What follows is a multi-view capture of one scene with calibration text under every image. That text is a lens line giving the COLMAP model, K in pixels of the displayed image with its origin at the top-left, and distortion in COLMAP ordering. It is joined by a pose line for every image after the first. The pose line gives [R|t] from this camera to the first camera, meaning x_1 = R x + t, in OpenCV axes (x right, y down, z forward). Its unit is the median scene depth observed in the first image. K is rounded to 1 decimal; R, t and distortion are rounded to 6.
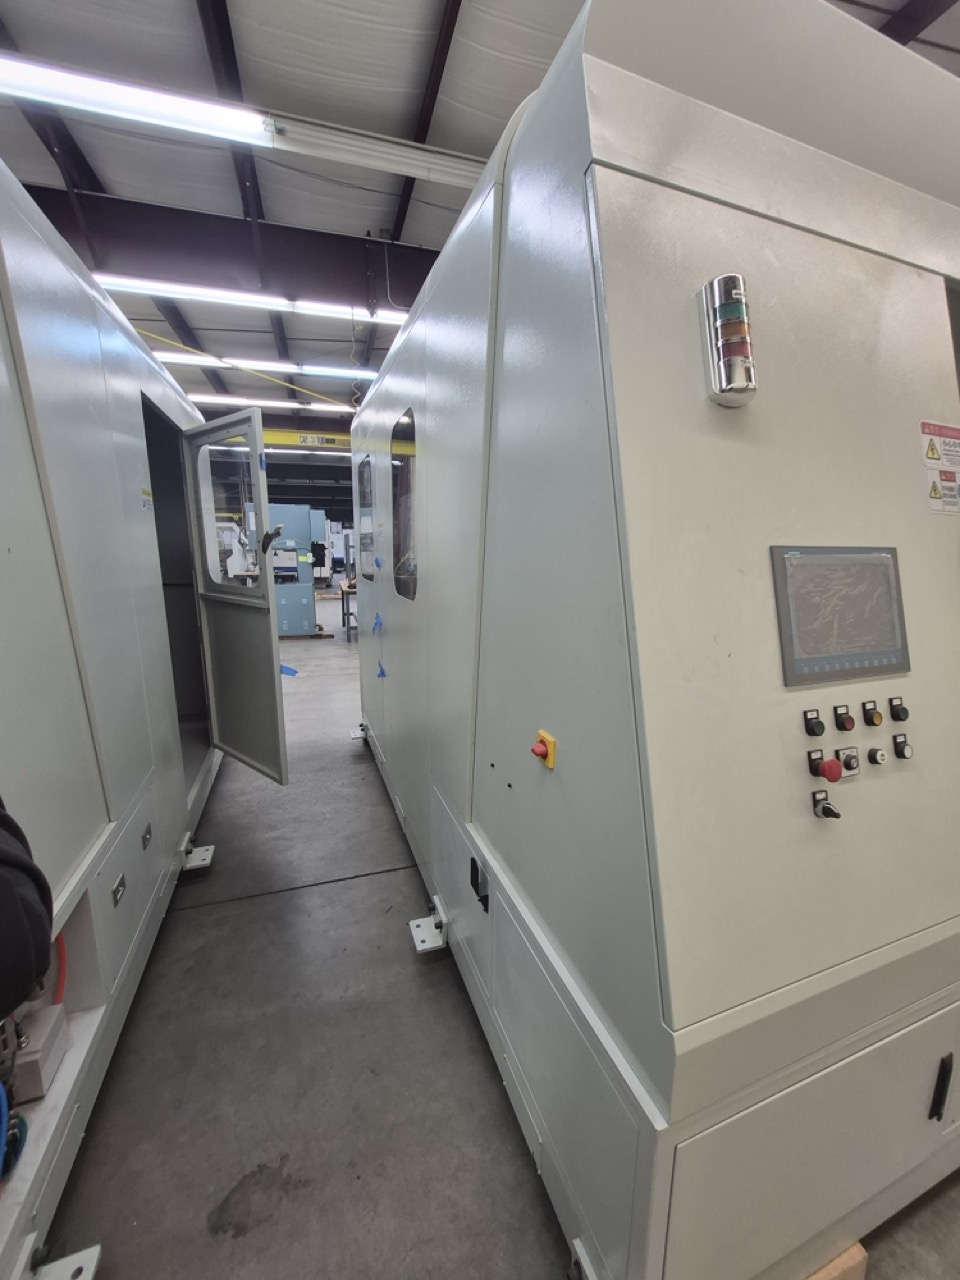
lens RADIAL K [[503.5, 0, 482.0], [0, 503.5, 645.2], [0, 0, 1]] dist [0.001276, 0.000376]
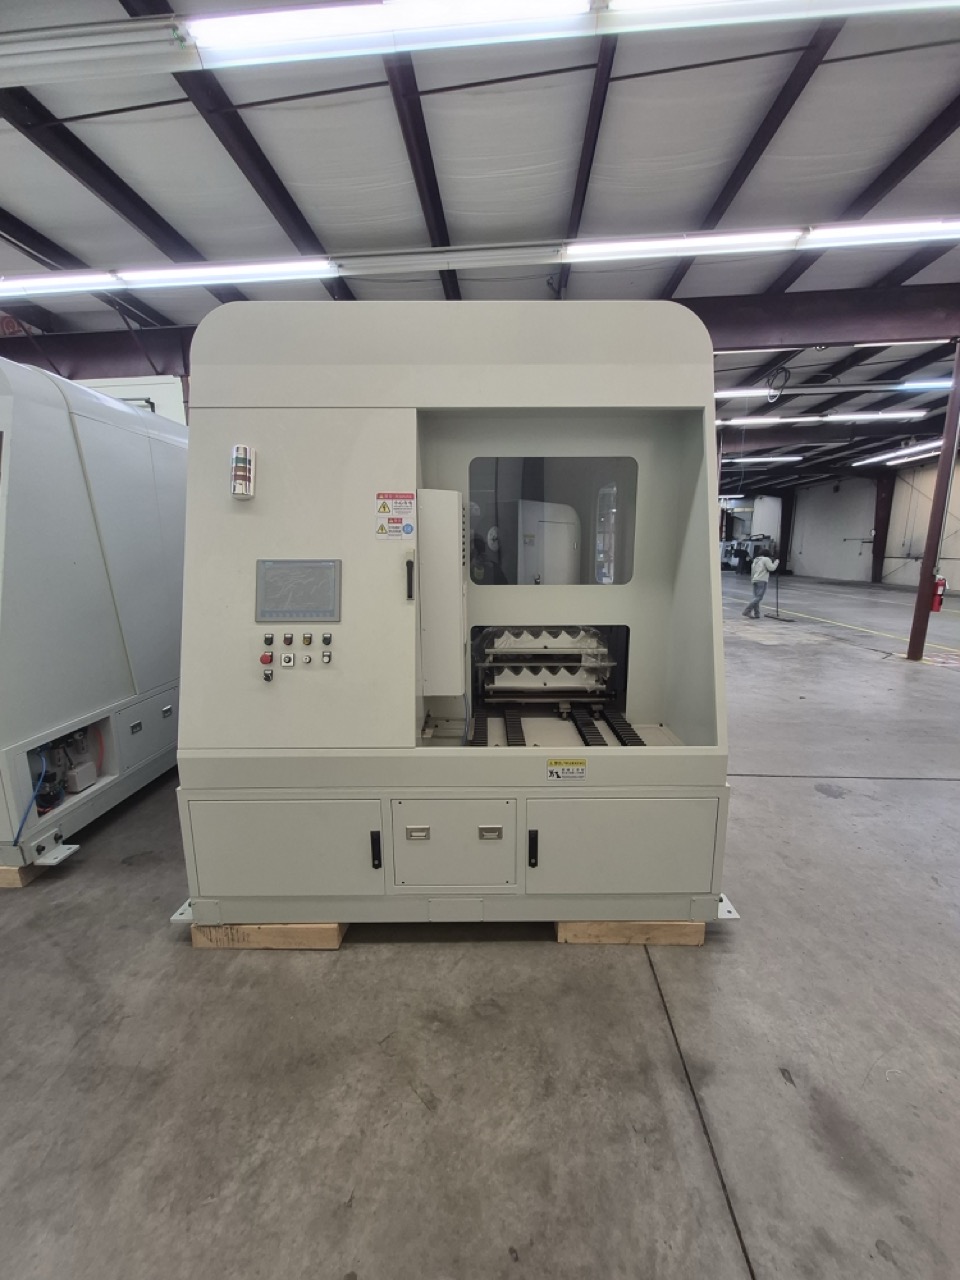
lens RADIAL K [[500.4, 0, 480.0], [0, 500.4, 640.0], [0, 0, 1]] dist [-0.001174, -0.000186]
pose [[0.933258, 0.051663, -0.355473, 1.944968], [-0.055226, 0.998474, 0.000126, 0.088477], [0.354937, 0.019514, 0.934687, -0.618239]]
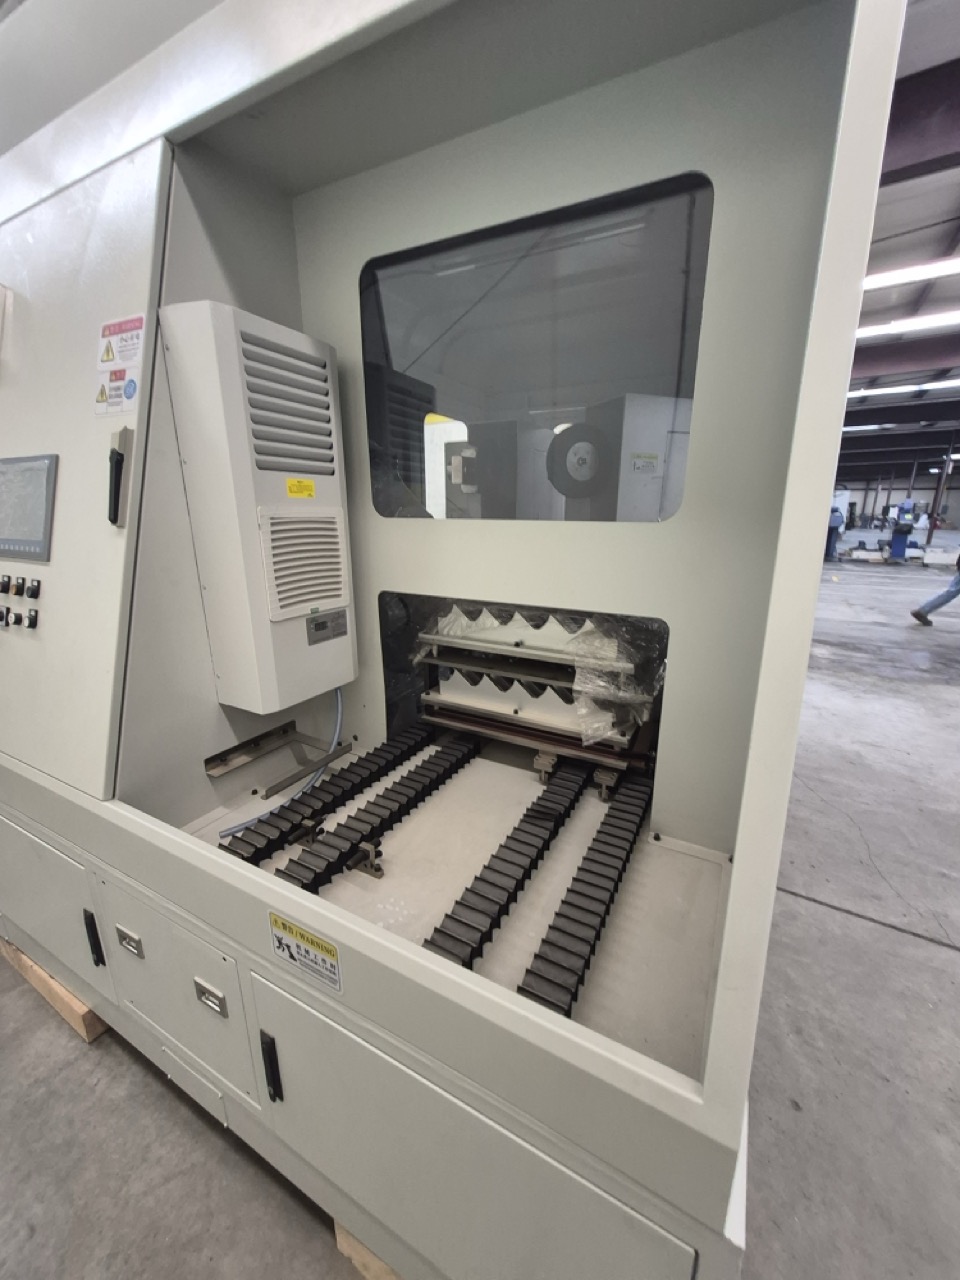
lens RADIAL K [[503.5, 0, 482.0], [0, 503.5, 645.2], [0, 0, 1]] dist [0.001276, 0.000376]
pose [[0.662211, 0.191765, -0.724364, 2.262534], [-0.141529, 0.981308, 0.130402, -0.050207], [0.735831, 0.016164, 0.676973, 0.890187]]
